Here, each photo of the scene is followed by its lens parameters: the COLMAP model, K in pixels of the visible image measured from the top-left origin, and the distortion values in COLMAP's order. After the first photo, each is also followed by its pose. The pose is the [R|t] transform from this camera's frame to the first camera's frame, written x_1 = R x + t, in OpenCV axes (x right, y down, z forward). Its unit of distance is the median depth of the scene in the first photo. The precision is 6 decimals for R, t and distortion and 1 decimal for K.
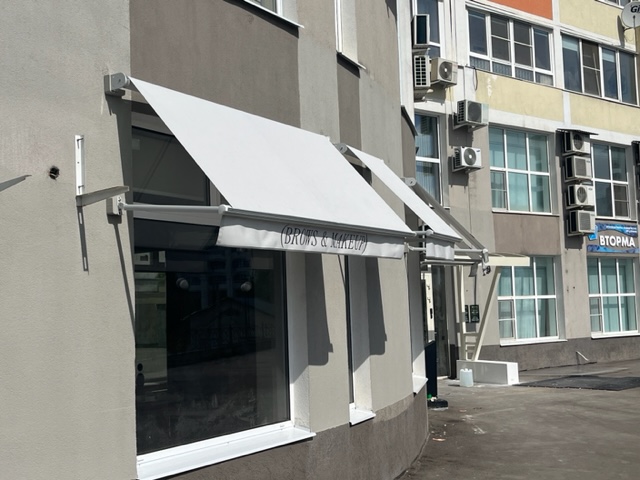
lens RADIAL K [[808.4, 0, 322.9], [0, 808.4, 243.9], [0, 0, 1]] dist [0.152029, -0.464324]
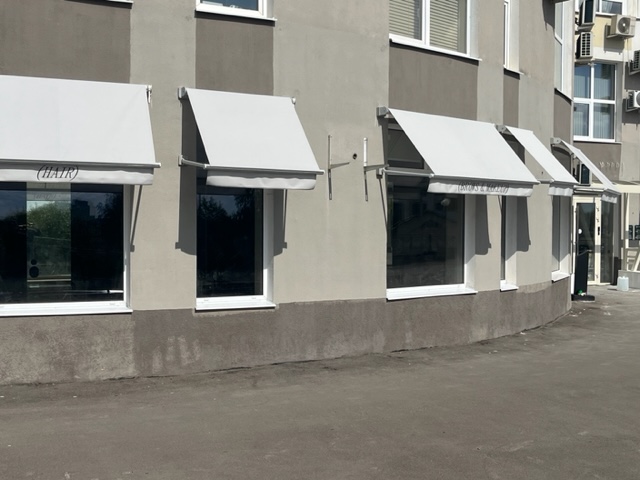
lens RADIAL K [[808.4, 0, 322.9], [0, 808.4, 243.9], [0, 0, 1]] dist [0.152029, -0.464324]
pose [[0.969113, 0.046553, -0.242184, 0.075985], [-0.019890, 0.993577, 0.111397, -0.056124], [0.245814, -0.103139, 0.963814, -0.688139]]
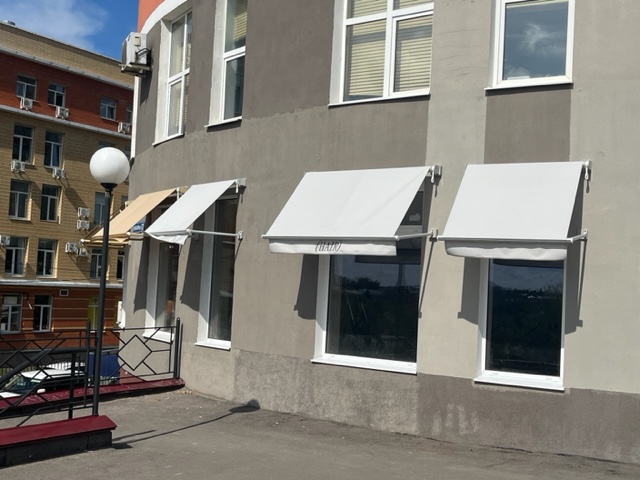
lens RADIAL K [[808.4, 0, 322.9], [0, 808.4, 243.9], [0, 0, 1]] dist [0.152029, -0.464324]
pose [[0.362032, 0.002508, -0.932162, 0.637135], [0.014138, 0.999867, 0.008182, -0.038548], [0.932058, -0.016141, 0.361948, -0.244919]]
